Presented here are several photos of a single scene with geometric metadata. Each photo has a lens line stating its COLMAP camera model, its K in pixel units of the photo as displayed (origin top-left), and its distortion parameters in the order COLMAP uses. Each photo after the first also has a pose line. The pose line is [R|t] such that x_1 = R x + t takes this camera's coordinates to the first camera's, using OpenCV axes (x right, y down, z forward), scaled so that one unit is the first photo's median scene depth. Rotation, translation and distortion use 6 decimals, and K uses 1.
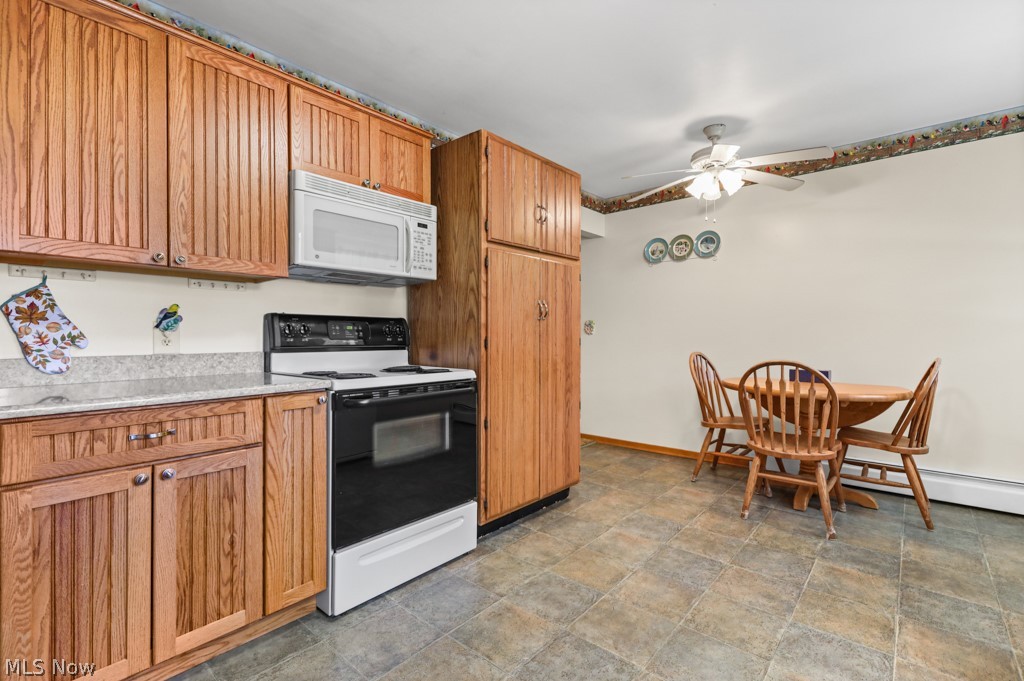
lens RADIAL K [[461.8, 0, 507.3], [0, 461.8, 332.0], [0, 0, 1]] dist [0.013705, -0.004558]
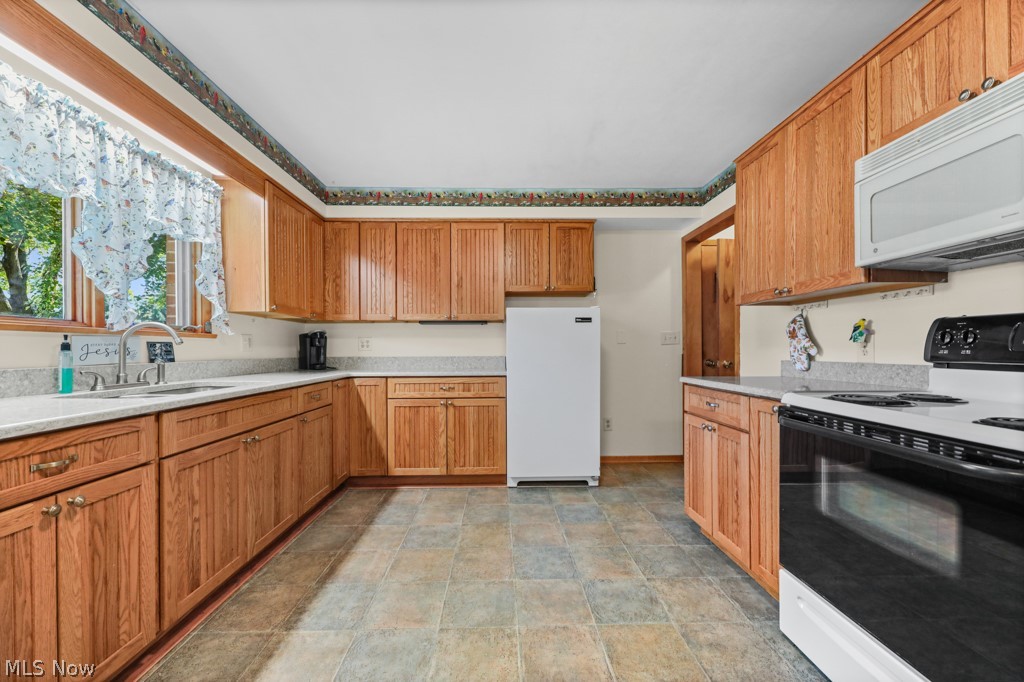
lens RADIAL K [[398.1, 0, 511.3], [0, 398.1, 349.5], [0, 0, 1]] dist [0.006097, -0.004093]
pose [[-0.725832, 0.006676, -0.687840, 0.426362], [0.010612, 0.999943, -0.001493, 0.005025], [0.687790, -0.008383, -0.725861, 0.827539]]
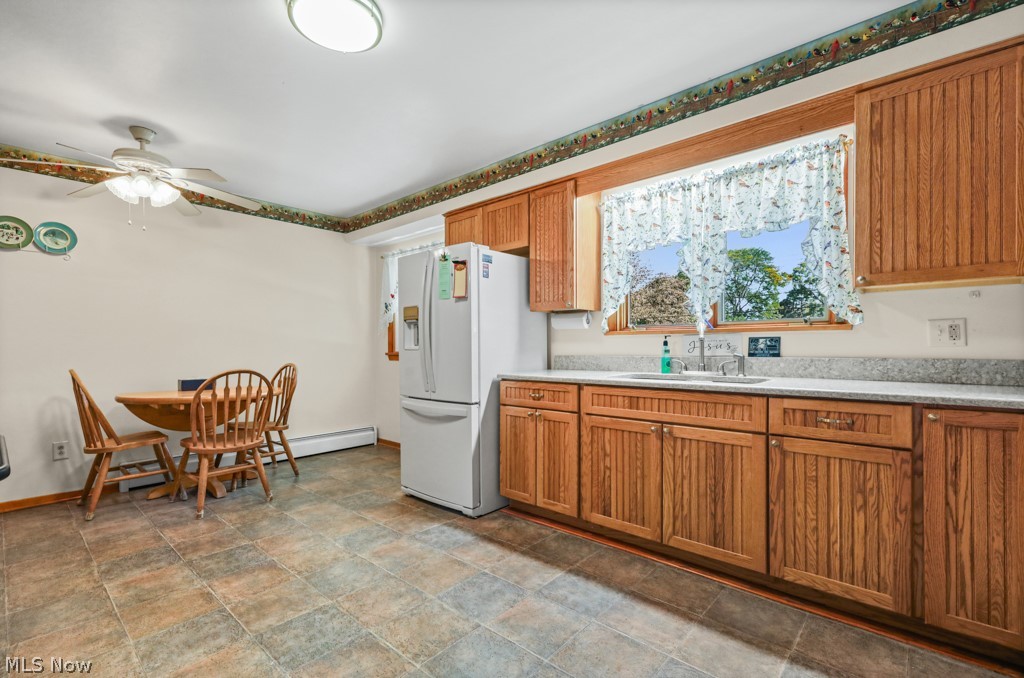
lens RADIAL K [[461.8, 0, 513.4], [0, 461.8, 348.4], [0, 0, 1]] dist [0.013705, -0.004558]
pose [[0.002812, -0.001501, 0.999995, -0.582256], [-0.001482, 0.999998, 0.001505, 0.003883], [-0.999995, -0.001486, 0.002810, 0.276401]]
